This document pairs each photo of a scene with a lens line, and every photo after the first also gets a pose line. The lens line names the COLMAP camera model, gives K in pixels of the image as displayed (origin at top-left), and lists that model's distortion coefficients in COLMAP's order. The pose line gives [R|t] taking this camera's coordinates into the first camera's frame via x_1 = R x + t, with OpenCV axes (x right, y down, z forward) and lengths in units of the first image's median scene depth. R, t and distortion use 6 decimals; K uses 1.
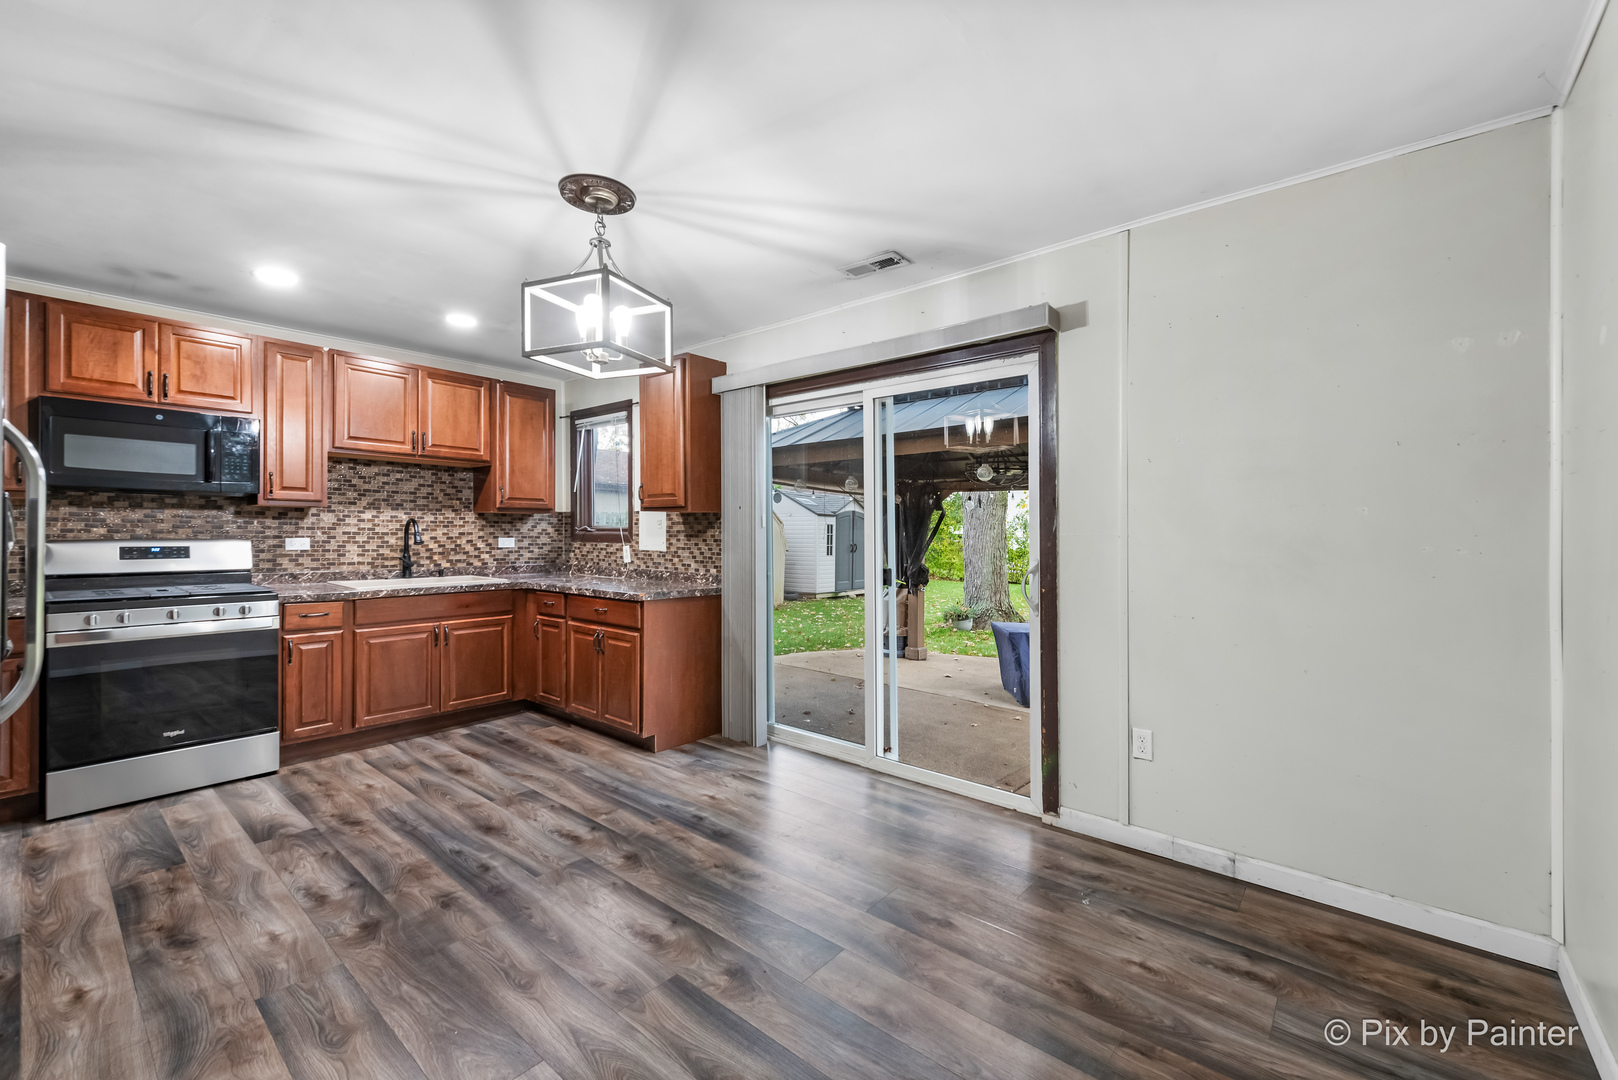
lens RADIAL K [[630.0, 0, 812.0], [0, 630.0, 545.7], [0, 0, 1]] dist [-0.001013, -0.002184]
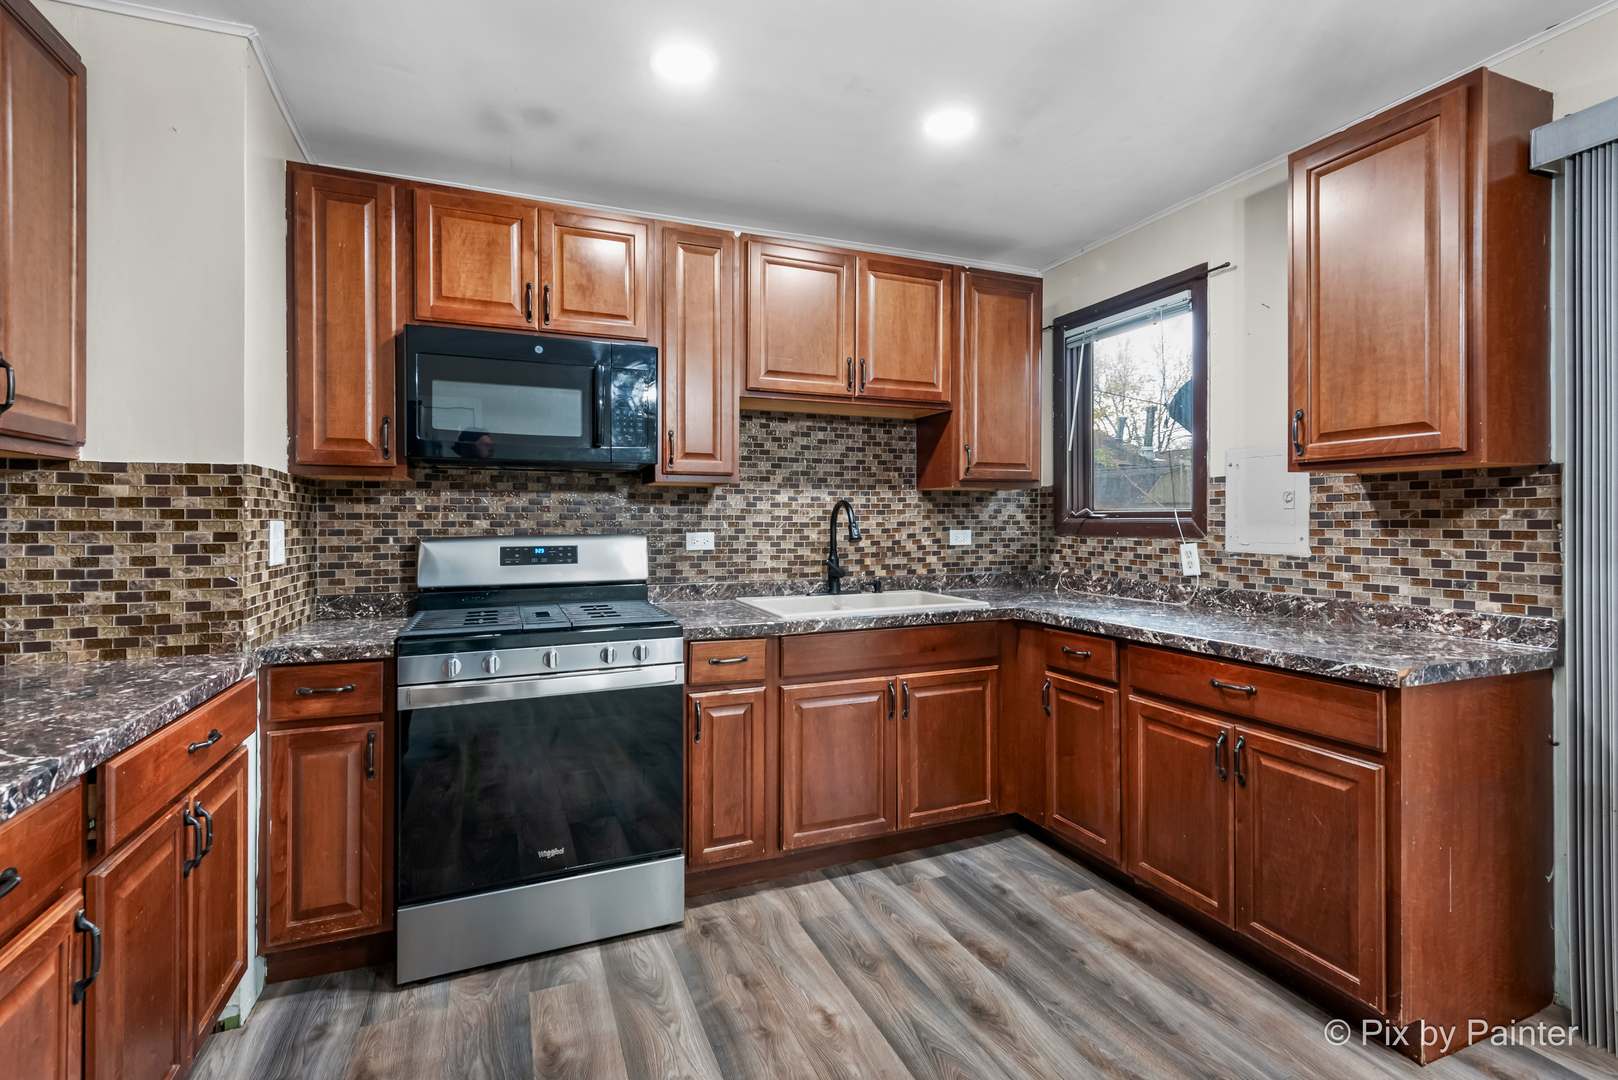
lens RADIAL K [[734.1, 0, 809.0], [0, 734.1, 540.0], [0, 0, 1]] dist [0.001145, 0.000090]
pose [[0.874558, 0.001489, -0.484920, -0.346038], [0.000887, 0.999989, 0.004671, -0.007804], [0.484921, -0.004515, 0.874546, 0.381942]]
